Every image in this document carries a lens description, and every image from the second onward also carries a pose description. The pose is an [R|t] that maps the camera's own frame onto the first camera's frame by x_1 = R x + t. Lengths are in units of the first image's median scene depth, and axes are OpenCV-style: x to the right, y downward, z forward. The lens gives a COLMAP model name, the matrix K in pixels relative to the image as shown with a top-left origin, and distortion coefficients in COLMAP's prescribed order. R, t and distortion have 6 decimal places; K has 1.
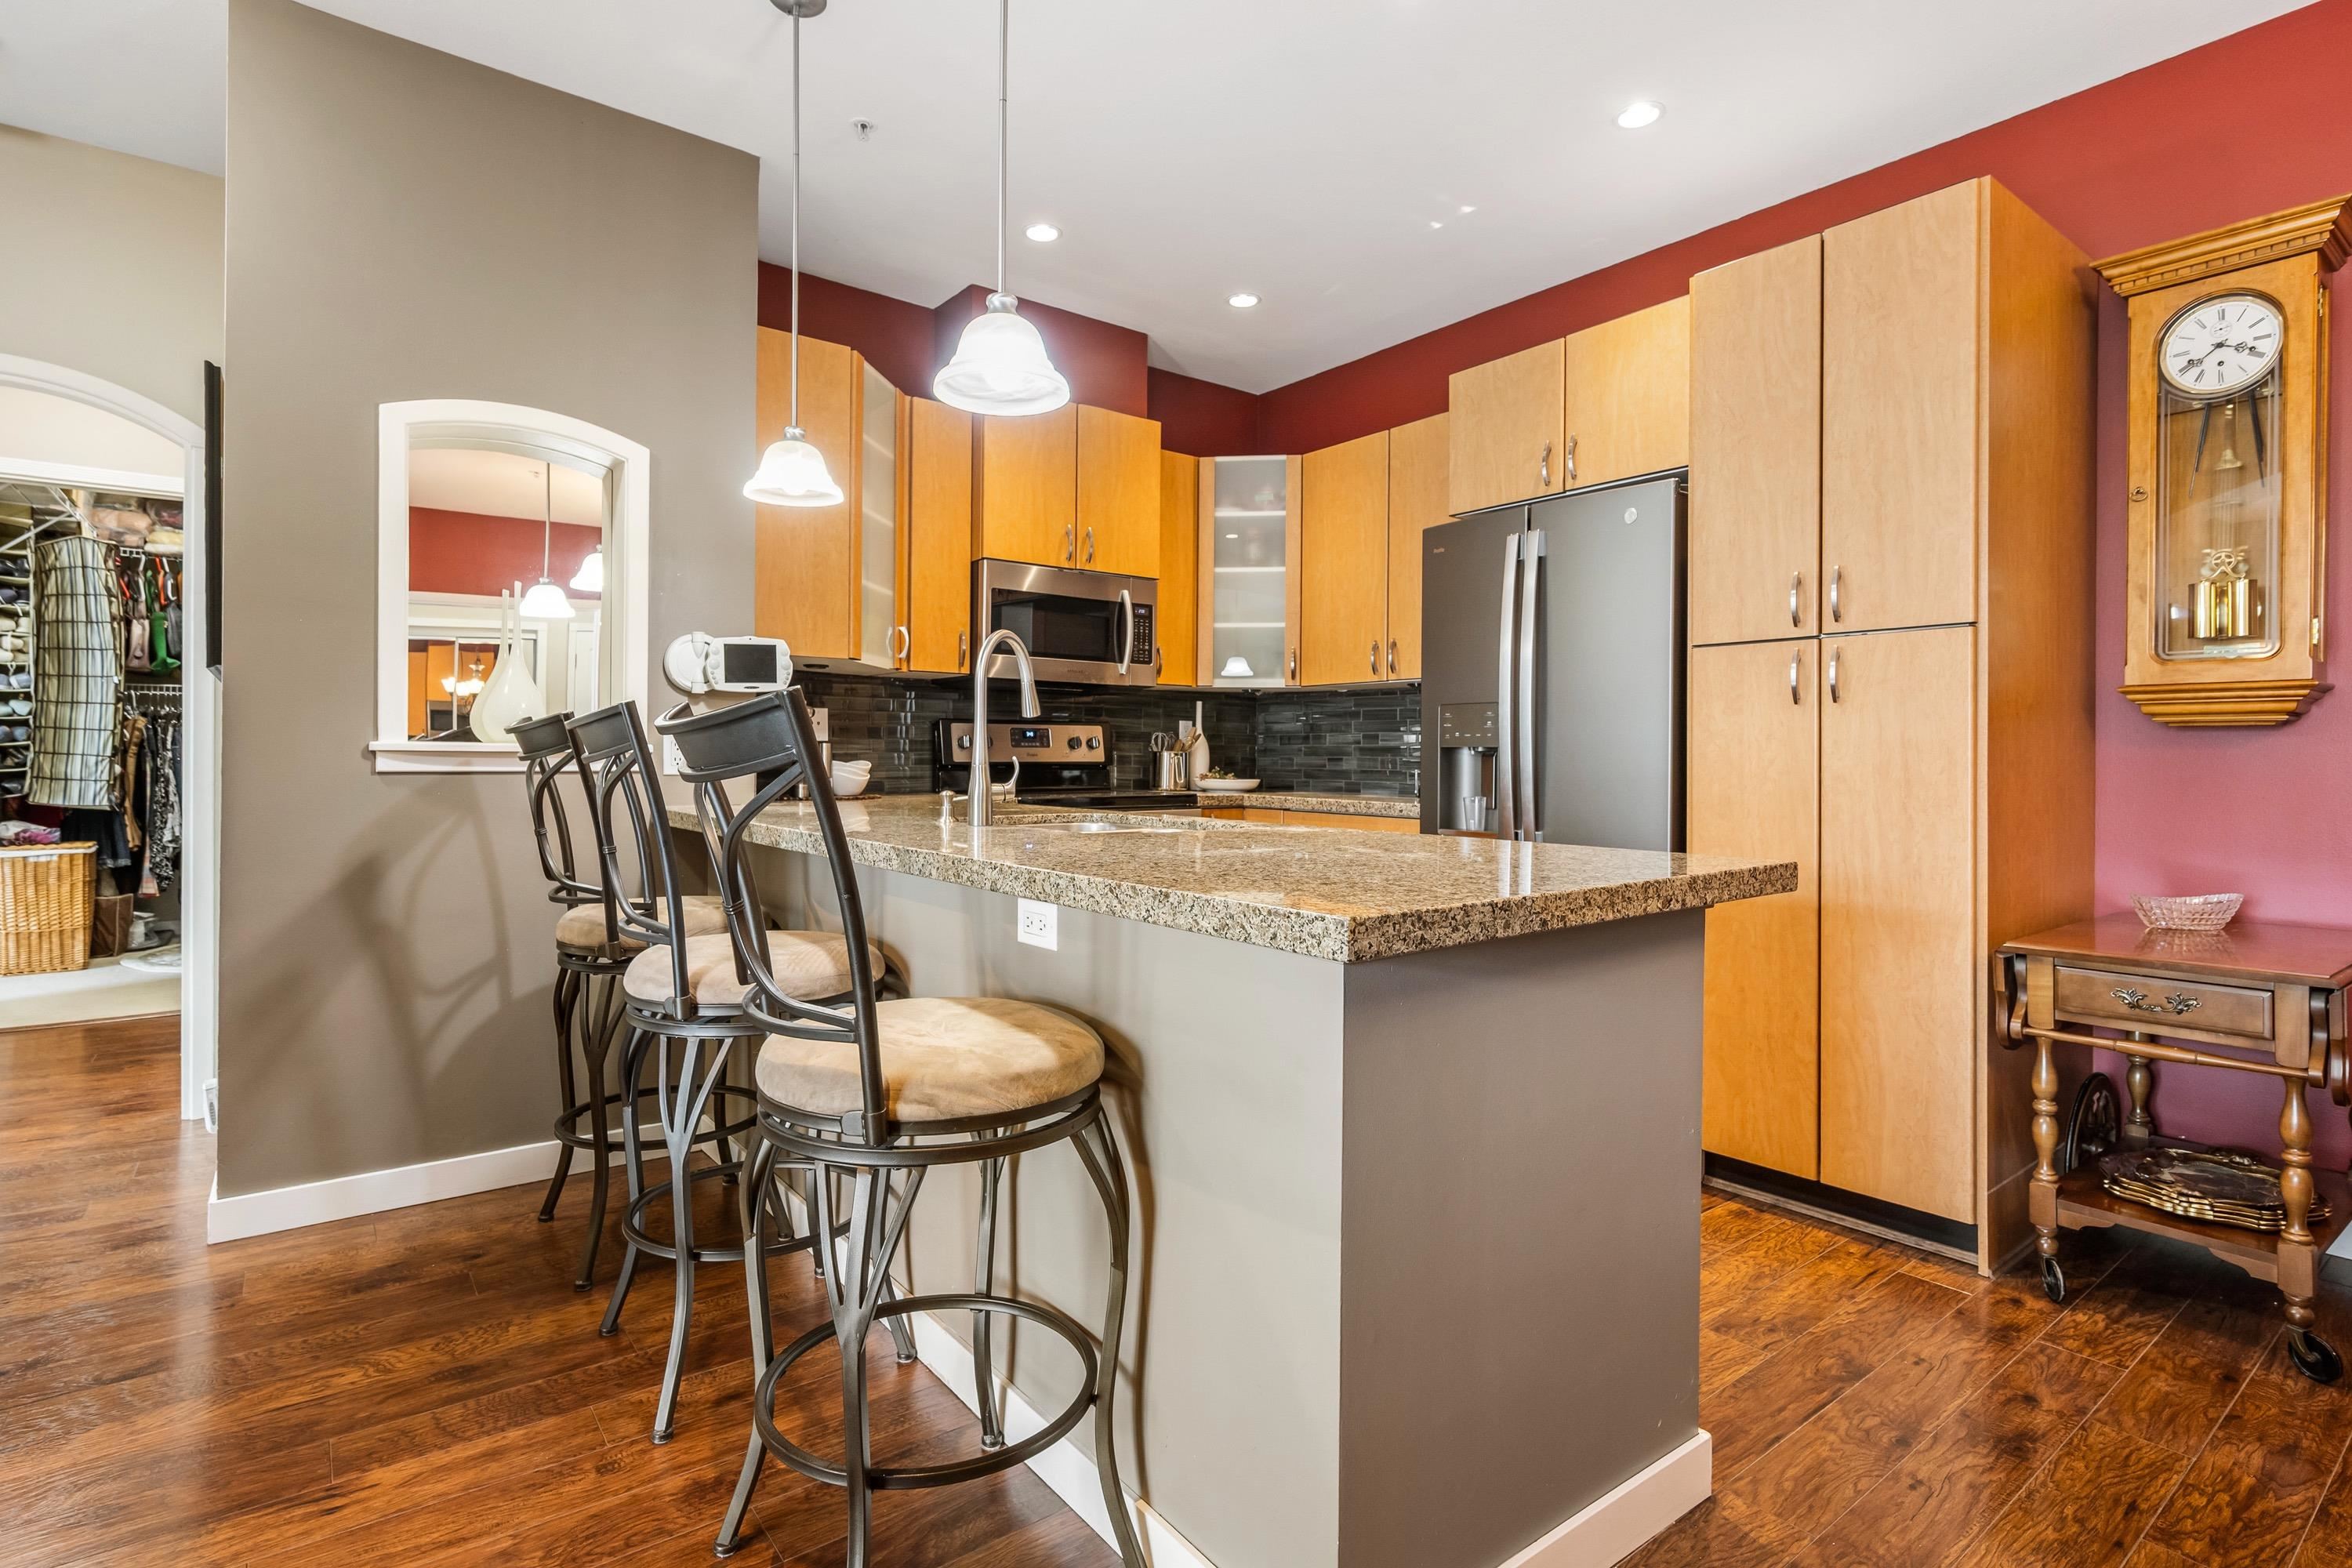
lens RADIAL K [[1153.8, 0, 1169.4], [0, 1153.8, 761.4], [0, 0, 1]] dist [0.004339, 0.000246]
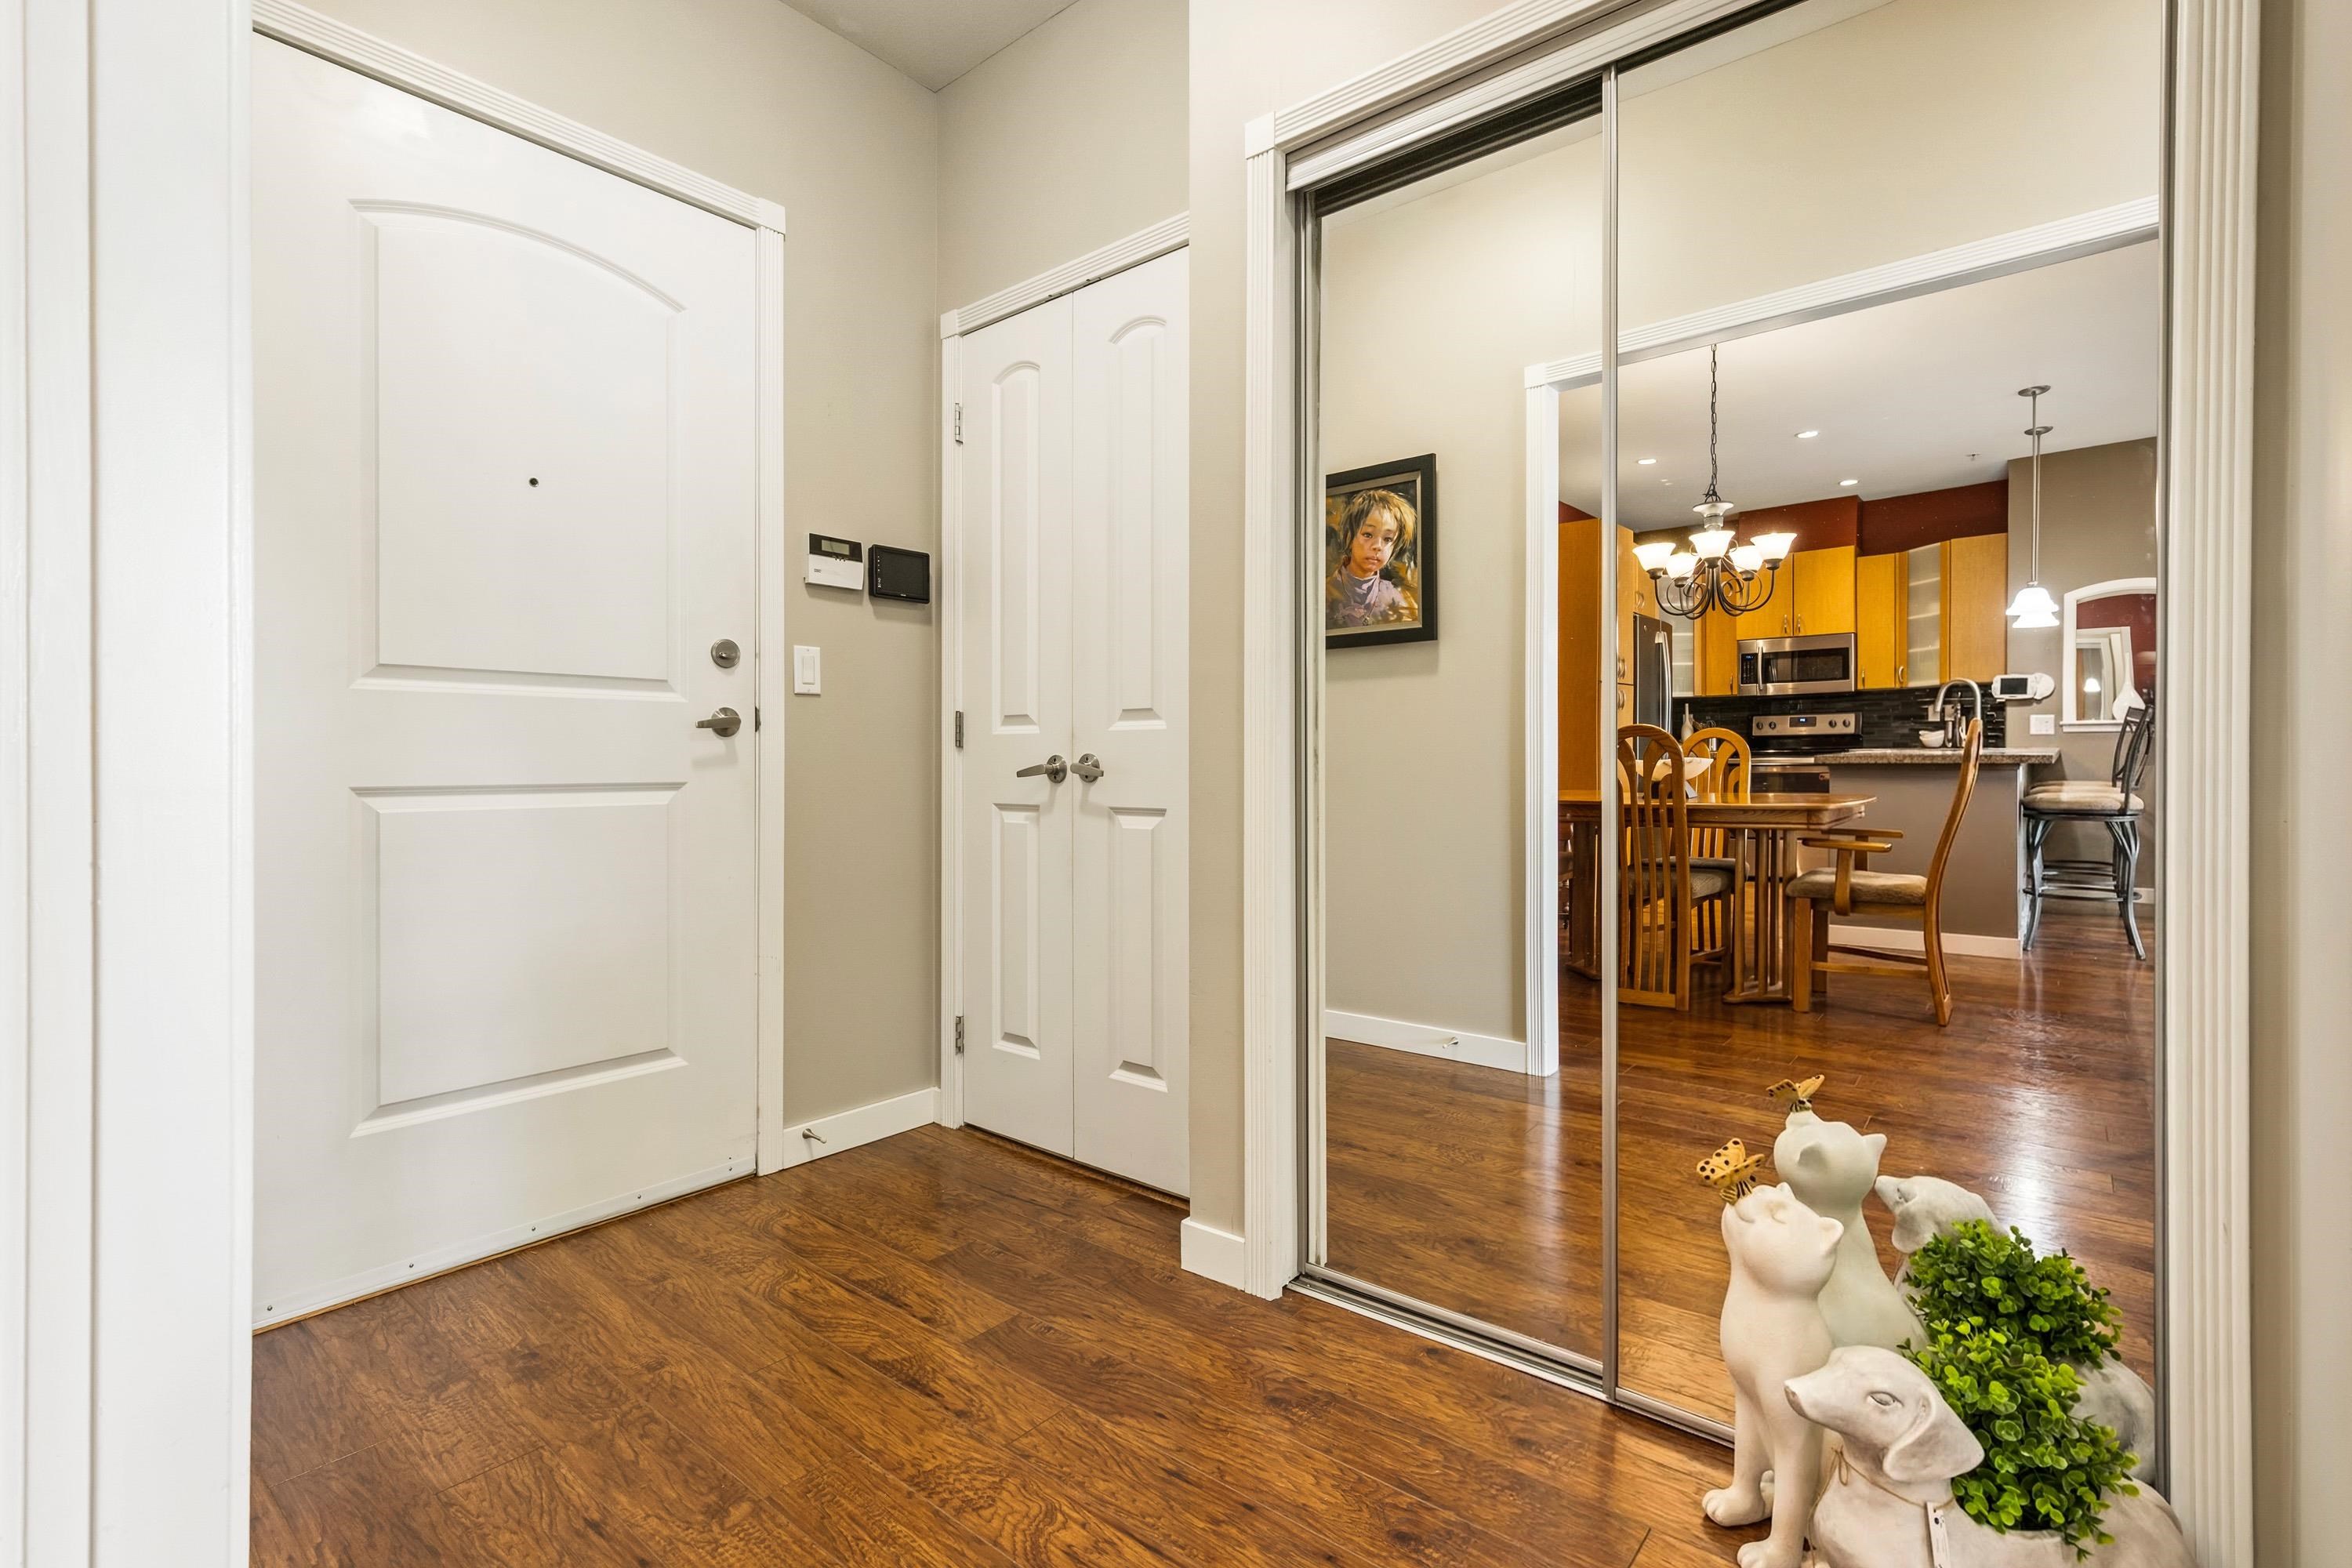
lens RADIAL K [[1104.8, 0, 1190.8], [0, 1104.8, 775.4], [0, 0, 1]] dist [-0.004071, -0.000206]
pose [[0.221628, 0.000008, -0.975131, 1.873936], [0.001380, 0.999999, 0.000322, 0.085902], [0.975130, -0.001417, 0.221628, -0.521667]]
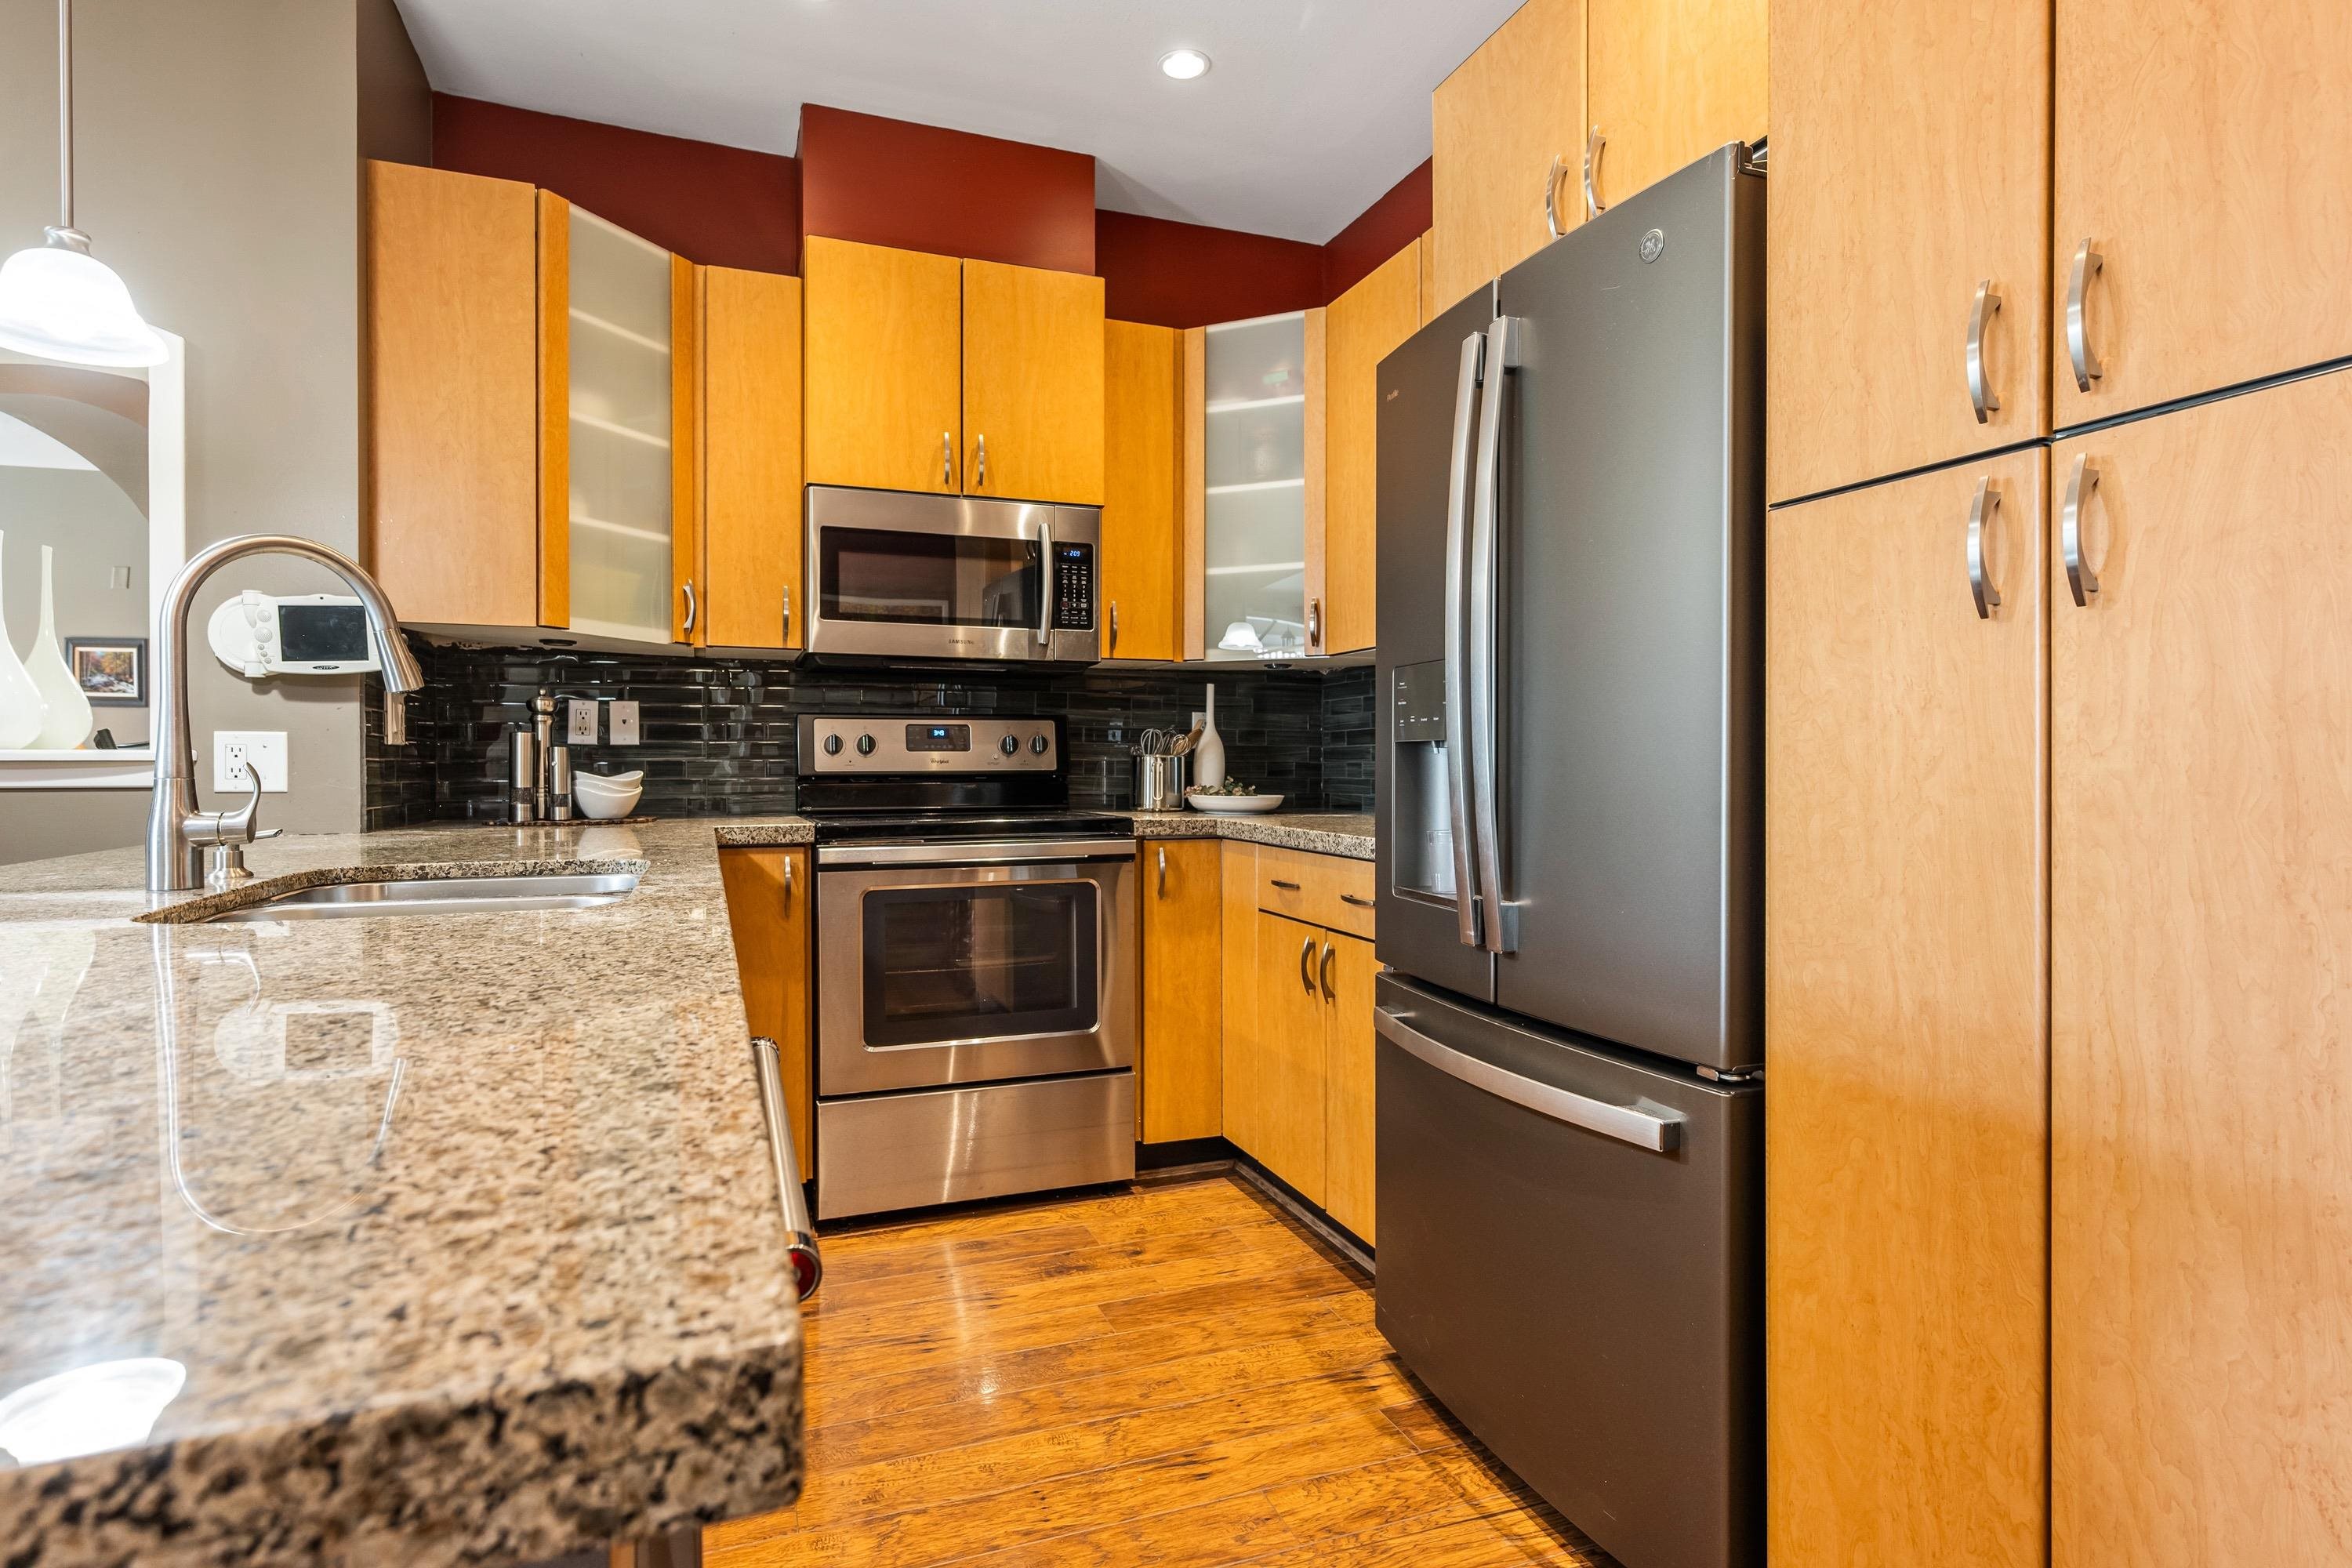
lens RADIAL K [[1216.7, 0, 1163.9], [0, 1216.7, 779.6], [0, 0, 1]] dist [0.000265, 0.001312]
pose [[0.955280, -0.002574, -0.295691, 0.309831], [0.004904, 0.999962, 0.007140, 0.001126], [0.295662, -0.008271, 0.955257, 0.403881]]
